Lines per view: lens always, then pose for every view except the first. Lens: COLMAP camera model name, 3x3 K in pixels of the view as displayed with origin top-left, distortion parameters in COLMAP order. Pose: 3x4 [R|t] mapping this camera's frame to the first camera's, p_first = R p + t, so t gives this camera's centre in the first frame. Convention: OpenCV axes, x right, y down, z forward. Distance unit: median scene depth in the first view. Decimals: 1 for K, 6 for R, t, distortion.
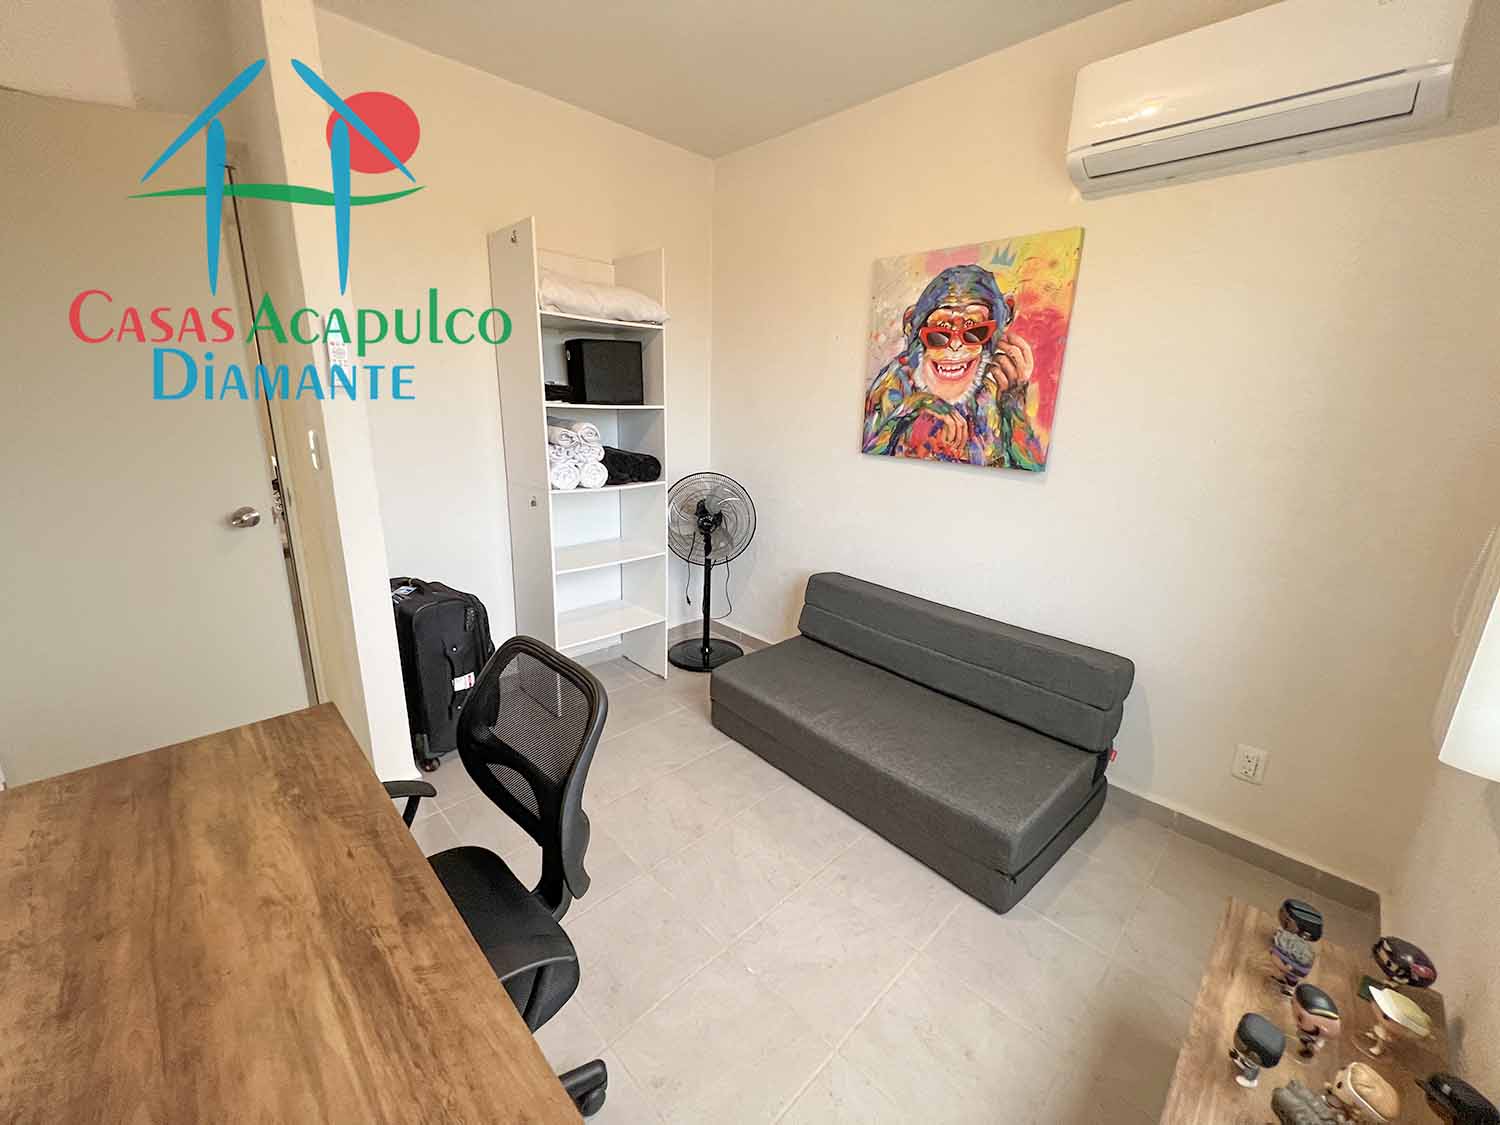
lens RADIAL K [[603.4, 0, 749.9], [0, 603.4, 558.0], [0, 0, 1]] dist [0.000651, 0.000471]
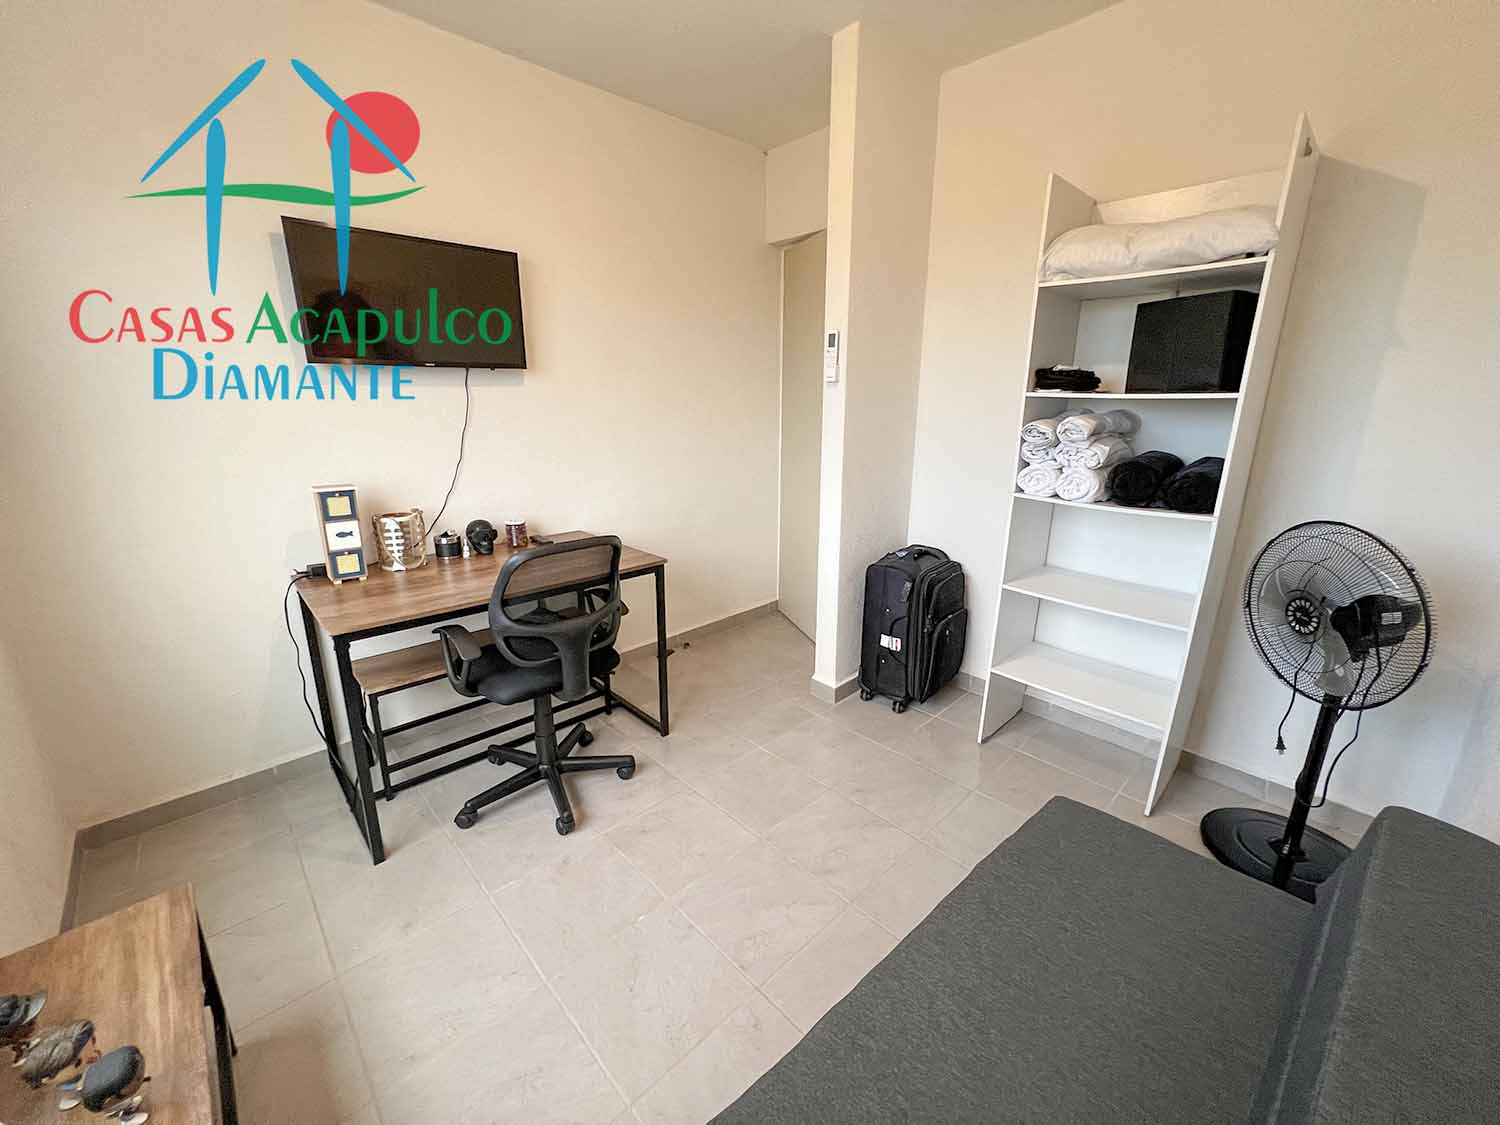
lens RADIAL K [[603.4, 0, 749.7], [0, 603.4, 563.7], [0, 0, 1]] dist [0.000651, 0.000471]
pose [[-0.010796, 0.242950, -0.969979, 0.510433], [-0.257131, 0.936741, 0.237487, -0.116030], [0.966316, 0.251975, 0.052357, 0.567678]]
